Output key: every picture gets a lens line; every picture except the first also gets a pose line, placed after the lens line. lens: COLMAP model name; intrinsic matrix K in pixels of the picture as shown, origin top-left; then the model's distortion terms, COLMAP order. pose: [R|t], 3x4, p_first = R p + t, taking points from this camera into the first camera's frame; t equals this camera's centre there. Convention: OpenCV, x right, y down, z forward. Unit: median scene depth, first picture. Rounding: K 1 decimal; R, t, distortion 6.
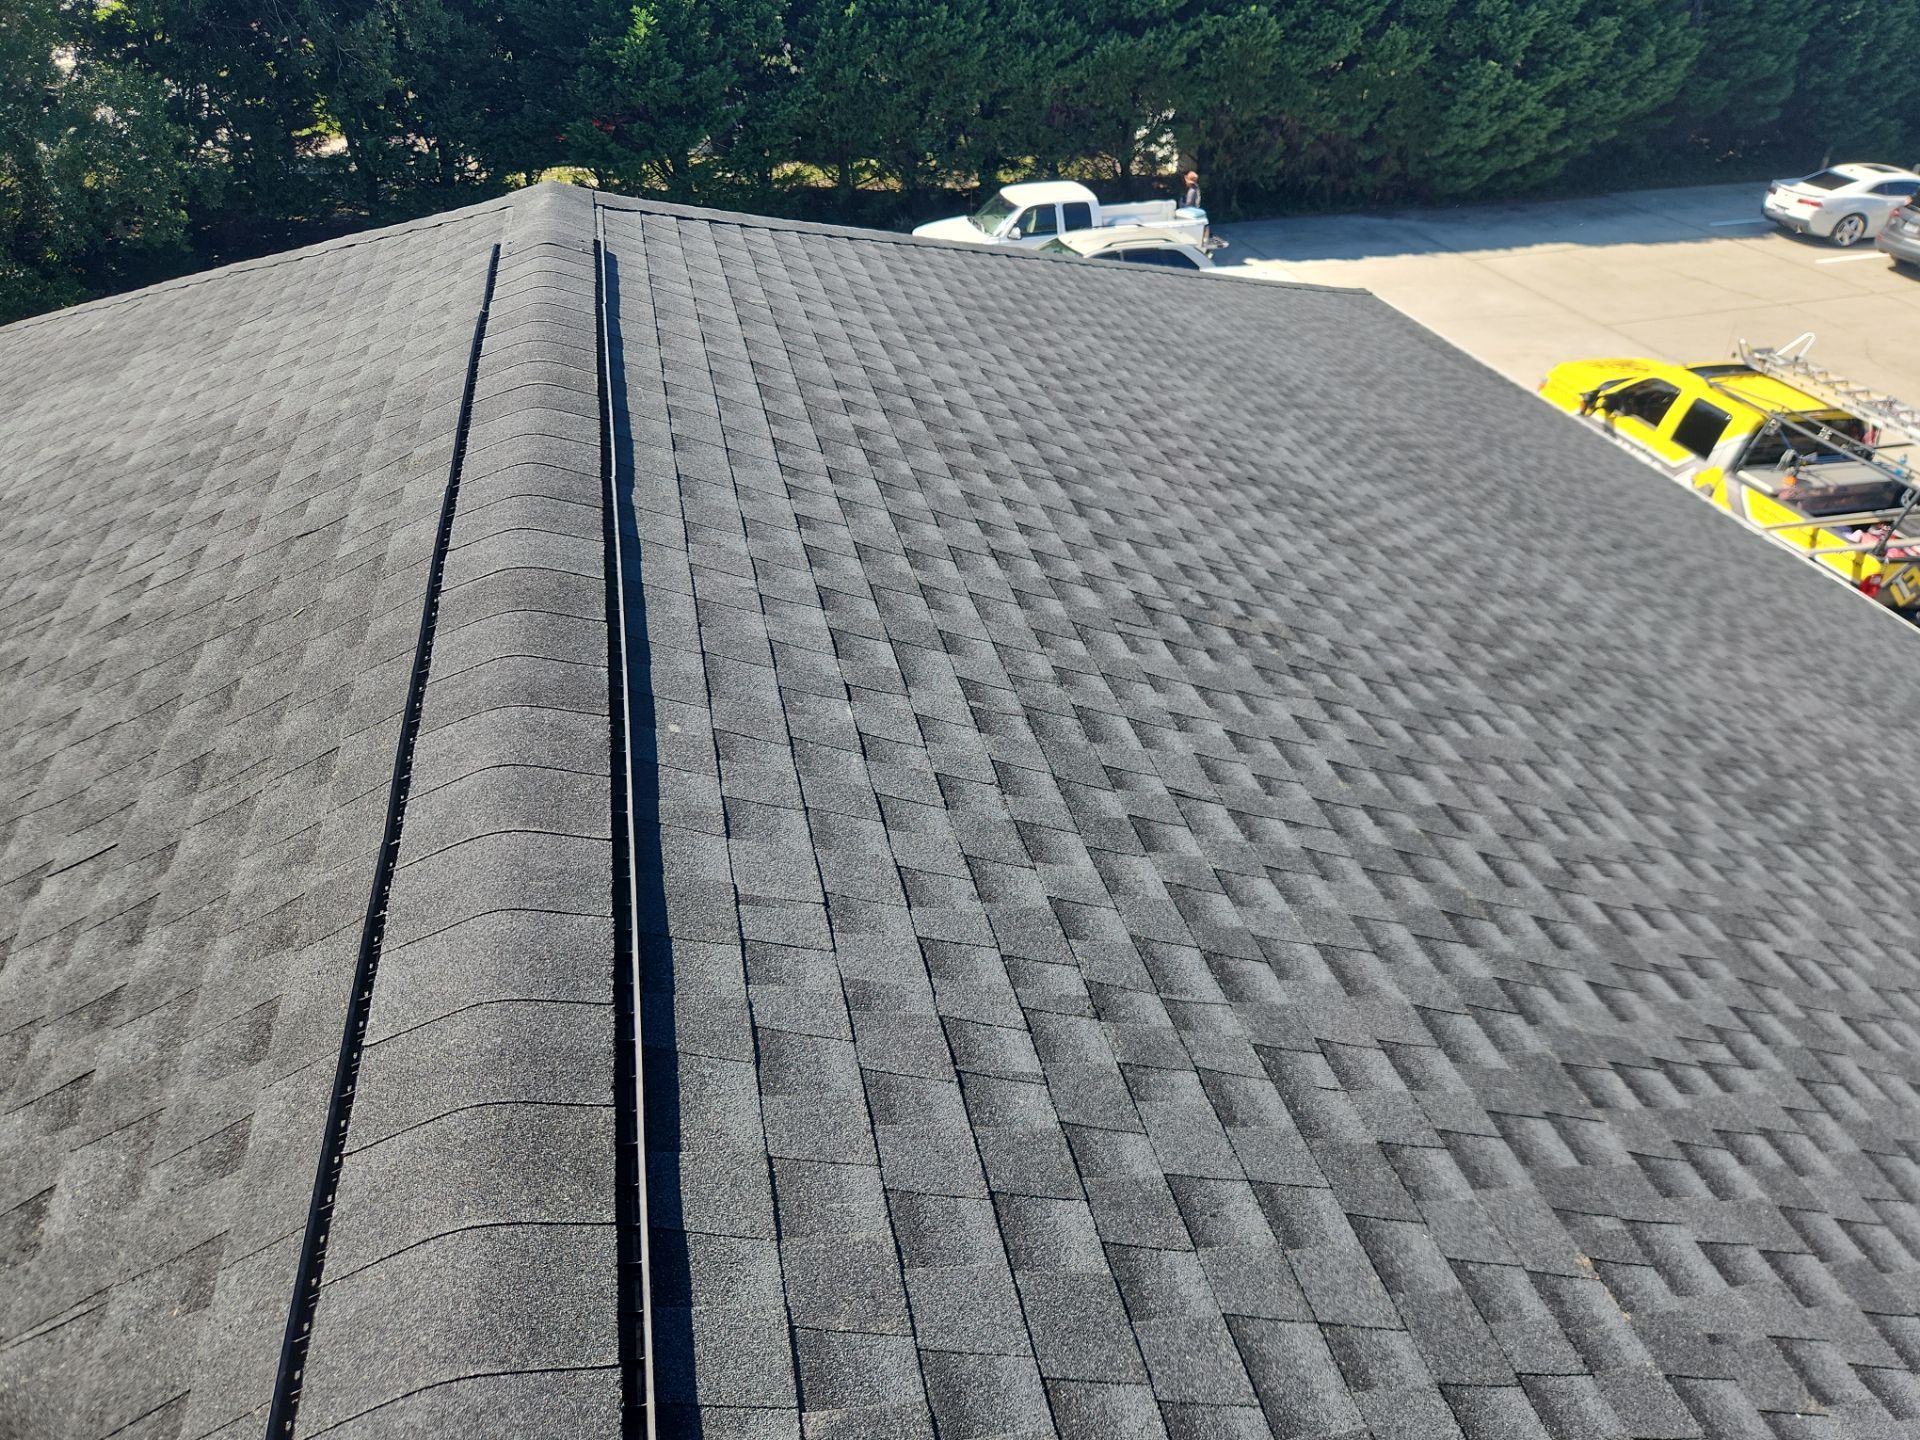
lens RADIAL K [[768.0, 0, 960.0], [0, 768.0, 720.0], [0, 0, 1]] dist [0.029674, -0.010053]
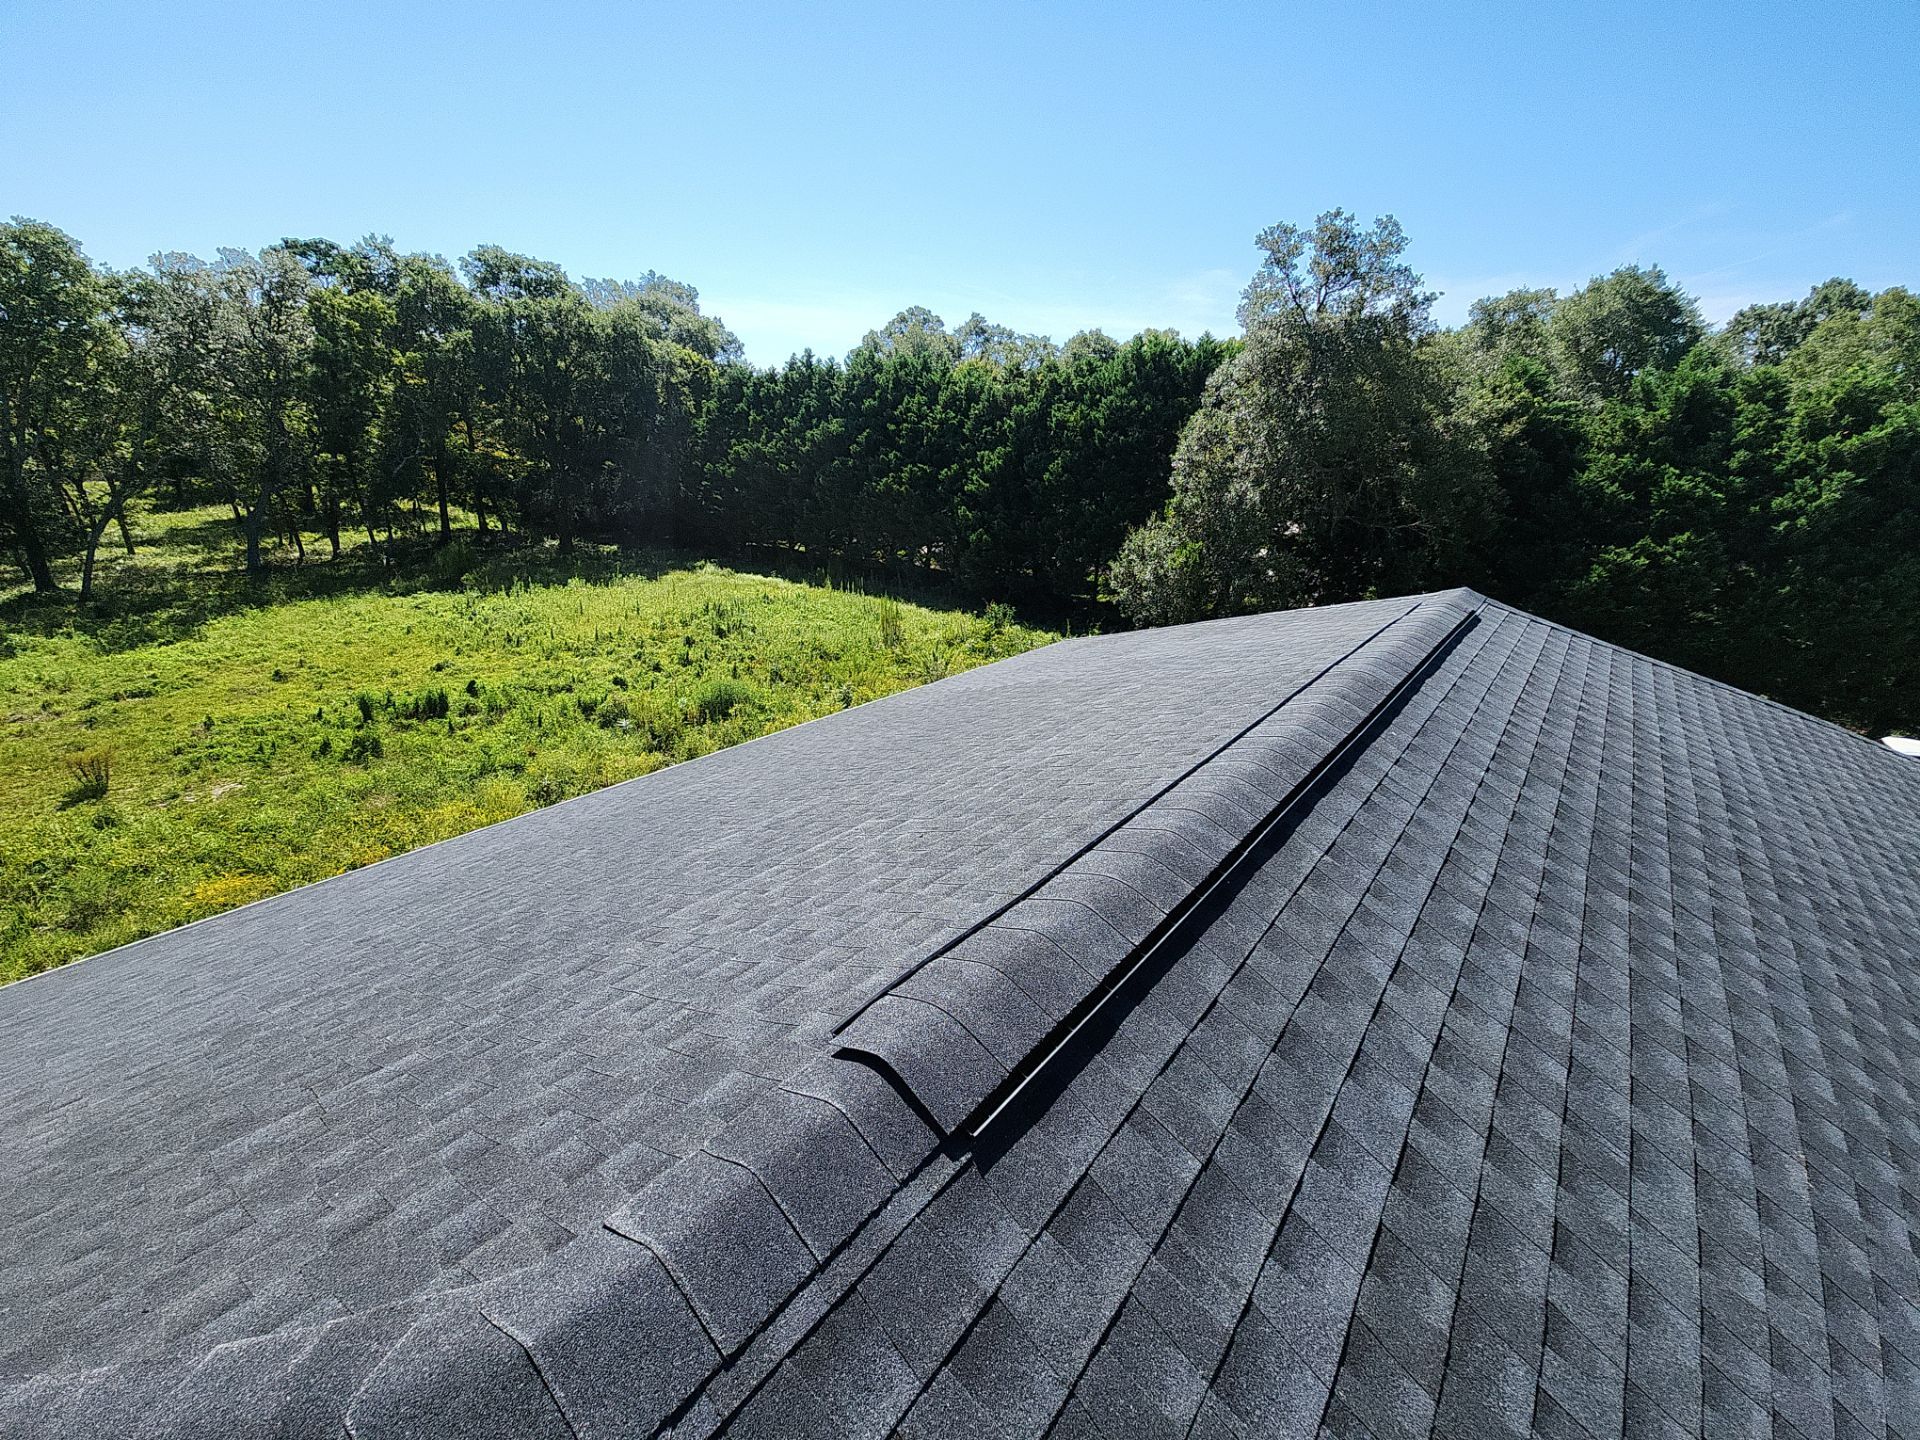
lens RADIAL K [[784.0, 0, 954.3], [0, 784.0, 694.6], [0, 0, 1]] dist [0.002856, -0.011577]
pose [[0.531966, 0.310637, -0.787729, 0.565911], [-0.680071, 0.710987, -0.178889, 0.982757], [0.504495, 0.630875, 0.589476, -0.831723]]
